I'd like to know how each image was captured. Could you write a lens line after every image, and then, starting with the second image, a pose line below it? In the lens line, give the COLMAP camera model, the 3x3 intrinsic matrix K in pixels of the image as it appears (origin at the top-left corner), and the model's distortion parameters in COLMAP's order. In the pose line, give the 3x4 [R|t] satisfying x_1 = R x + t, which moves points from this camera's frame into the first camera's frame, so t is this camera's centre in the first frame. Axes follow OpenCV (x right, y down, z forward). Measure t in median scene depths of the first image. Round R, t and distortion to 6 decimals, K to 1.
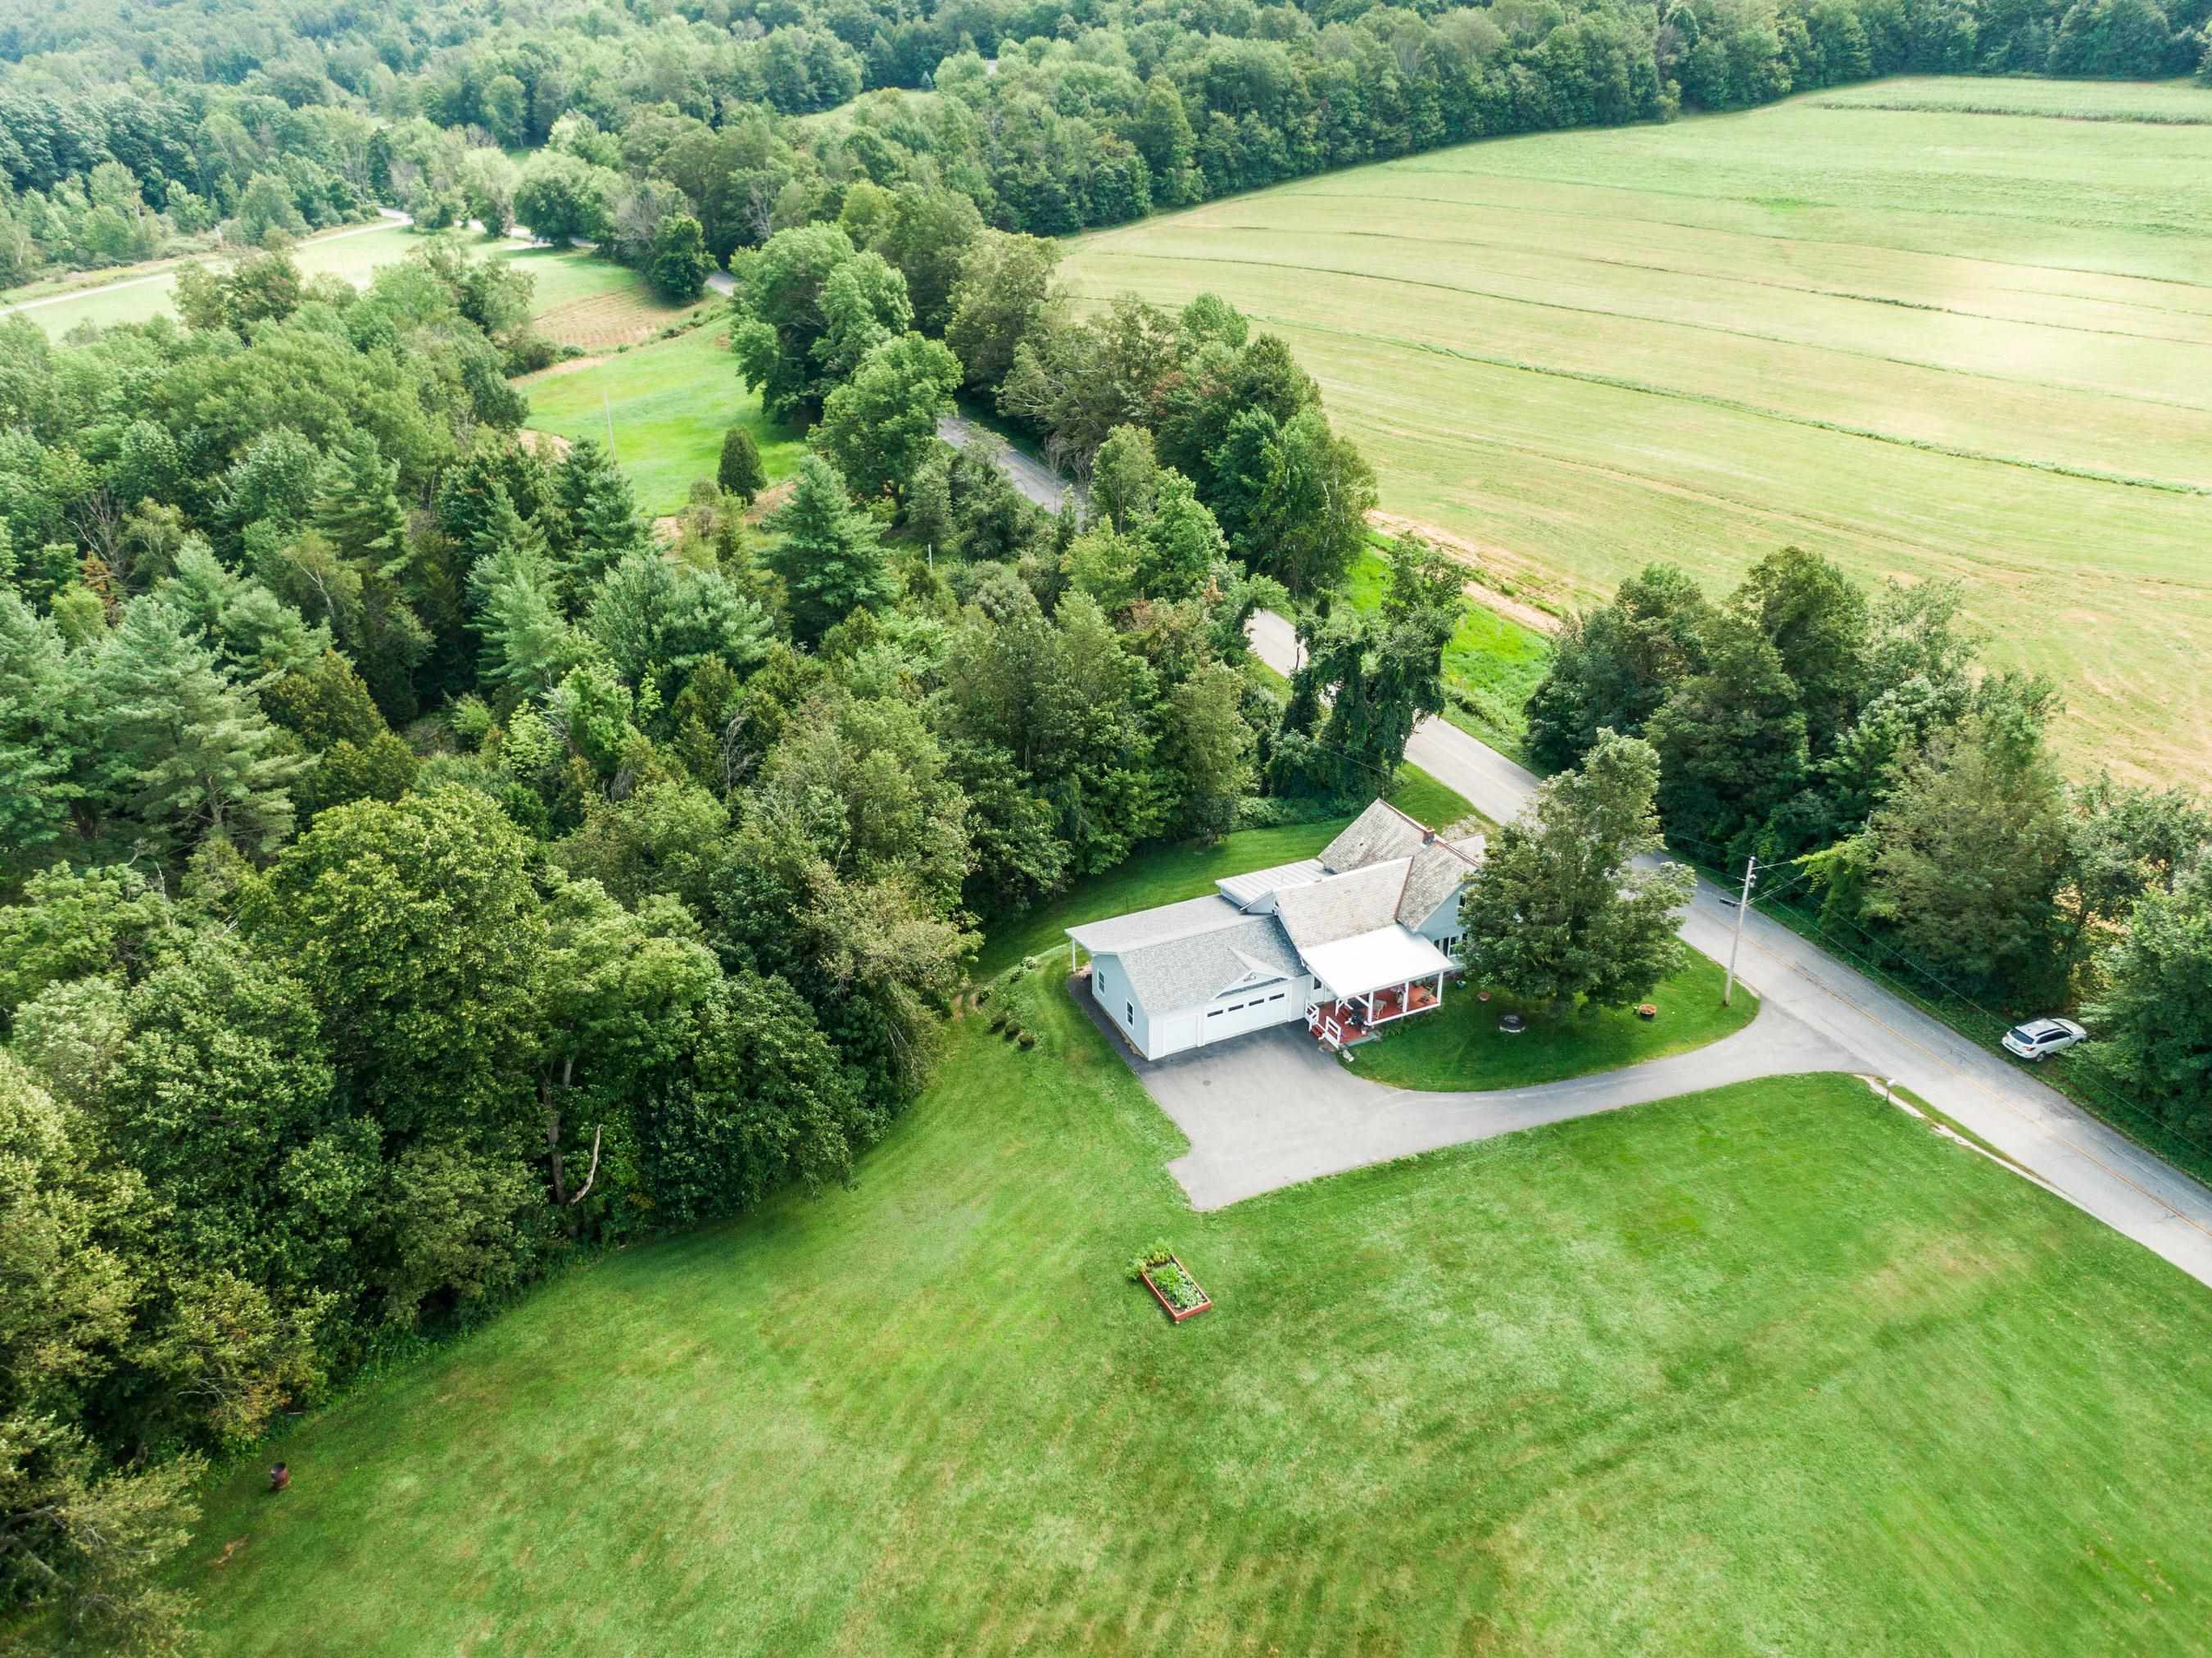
lens RADIAL K [[1552.9, 0, 1067.7], [0, 1552.9, 833.0], [0, 0, 1]] dist [0.038006, -0.040697]
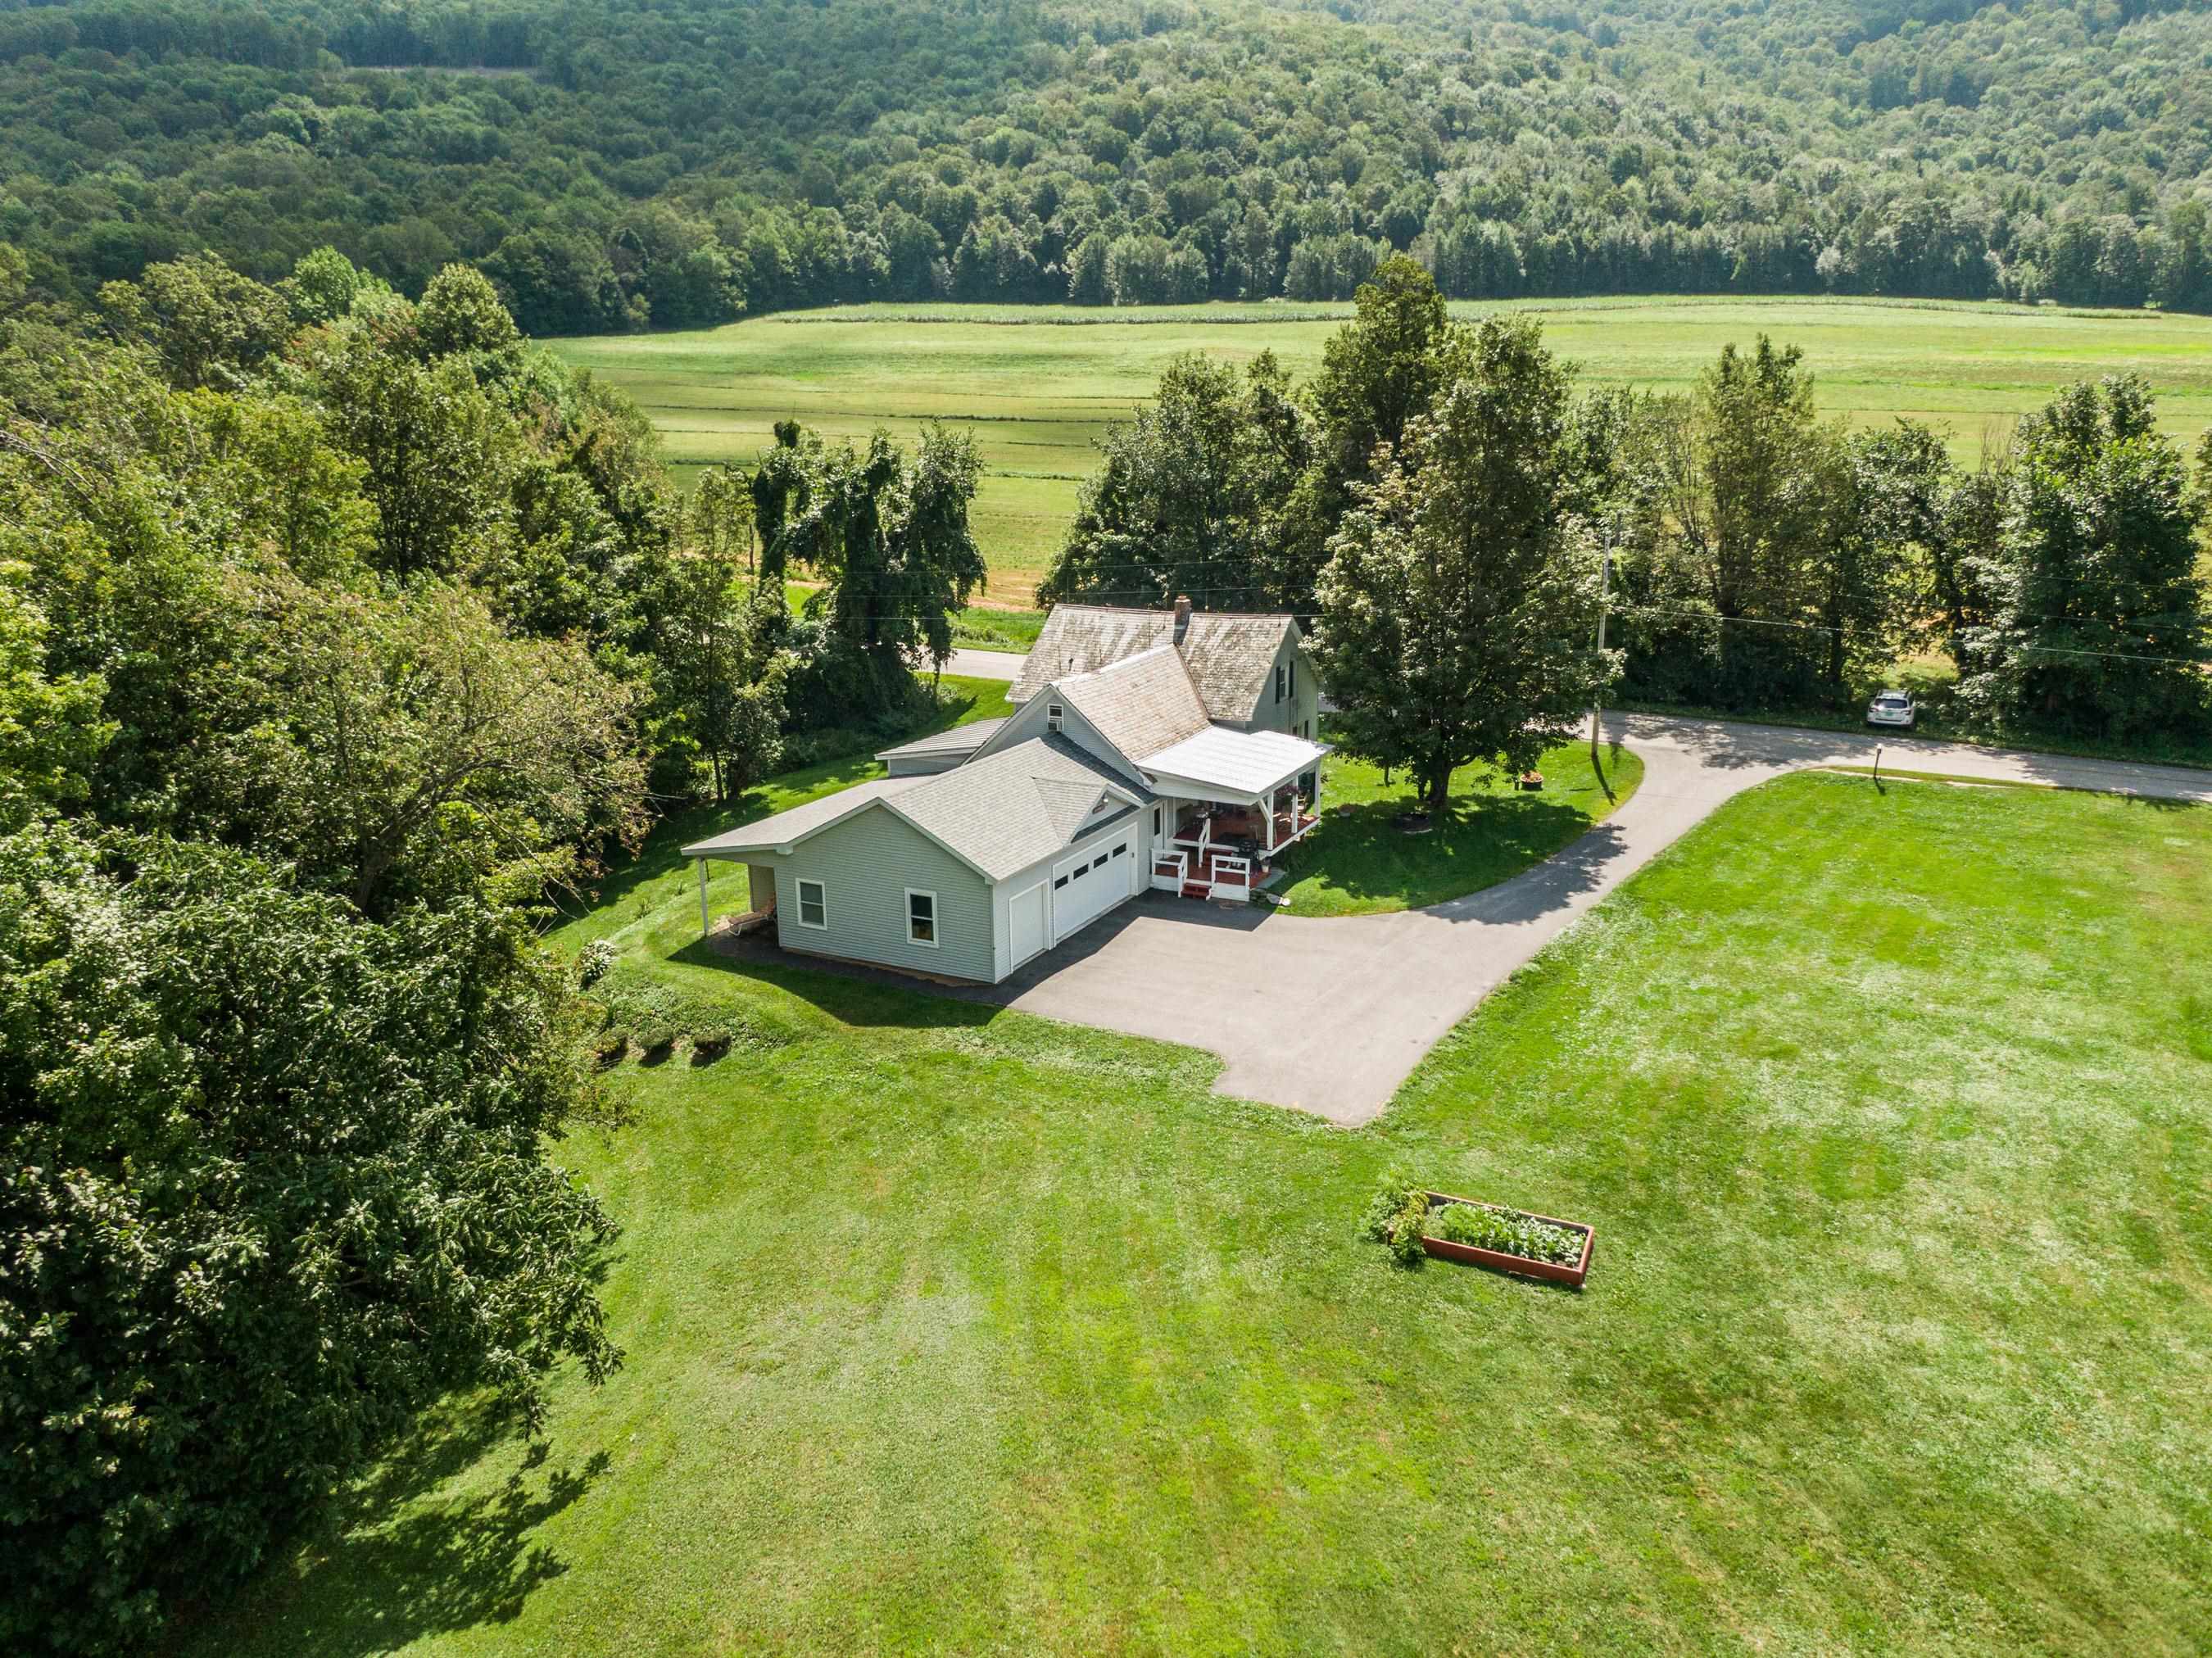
lens RADIAL K [[1588.1, 0, 1095.8], [0, 1588.1, 824.5], [0, 0, 1]] dist [0.030090, -0.050669]
pose [[0.781625, -0.149723, 0.605512, -0.227957], [0.271642, 0.955579, -0.114366, 0.163981], [-0.561491, 0.253874, 0.787576, 0.554776]]
